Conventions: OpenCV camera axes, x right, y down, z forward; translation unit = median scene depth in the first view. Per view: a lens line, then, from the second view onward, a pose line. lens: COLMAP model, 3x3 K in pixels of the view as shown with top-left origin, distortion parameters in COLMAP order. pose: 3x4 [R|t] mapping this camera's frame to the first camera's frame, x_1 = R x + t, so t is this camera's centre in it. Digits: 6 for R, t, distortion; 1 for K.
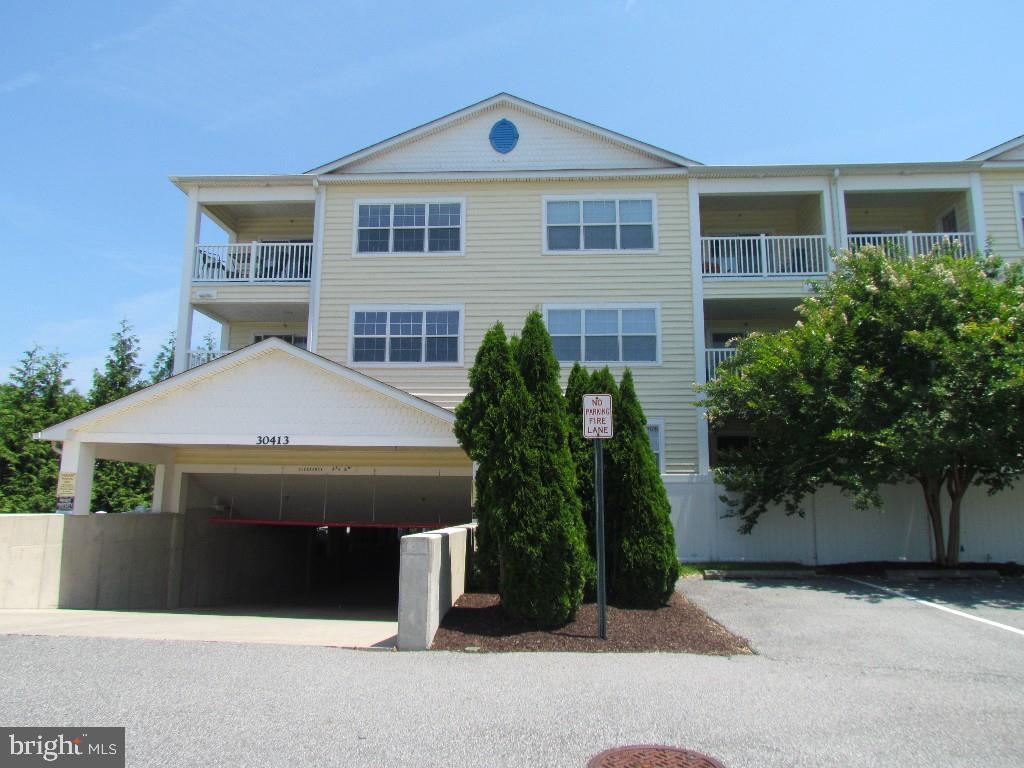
lens RADIAL K [[698.2, 0, 511.2], [0, 698.2, 383.3], [0, 0, 1]] dist [-0.050965, 0.000480]
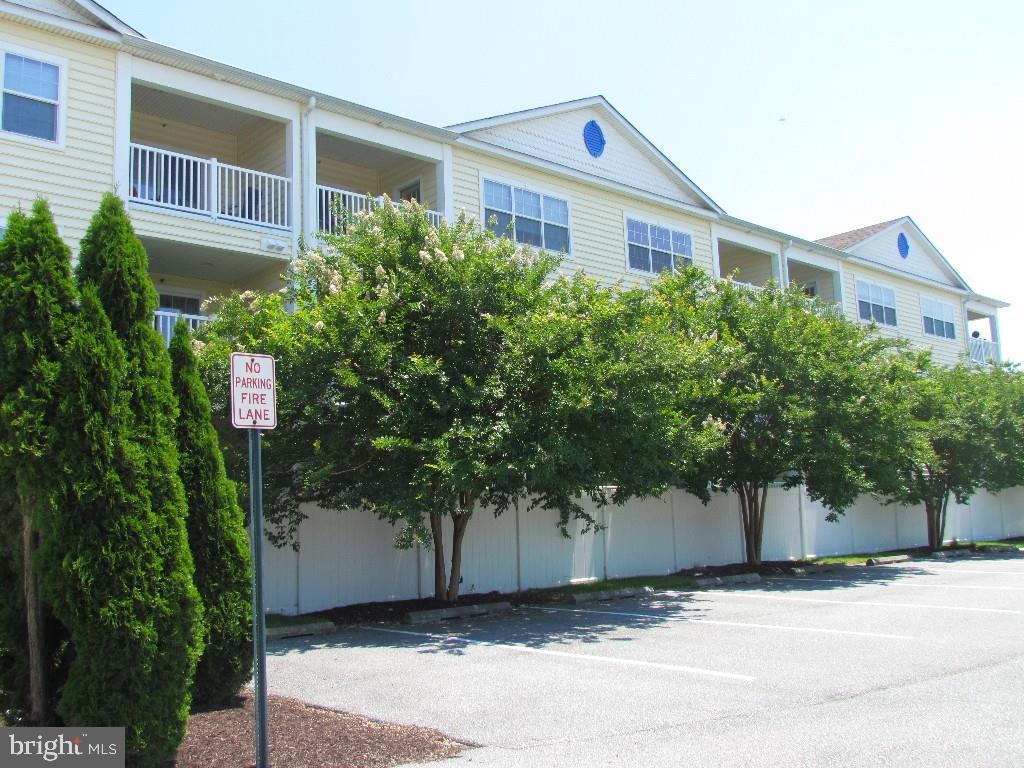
lens RADIAL K [[943.6, 0, 512.7], [0, 943.6, 384.0], [0, 0, 1]] dist [-0.085898, 0.000000]
pose [[0.679908, 0.071574, 0.729796, -0.113231], [-0.078828, 0.996592, -0.024300, 0.016012], [-0.729048, -0.041006, 0.683233, 0.111953]]
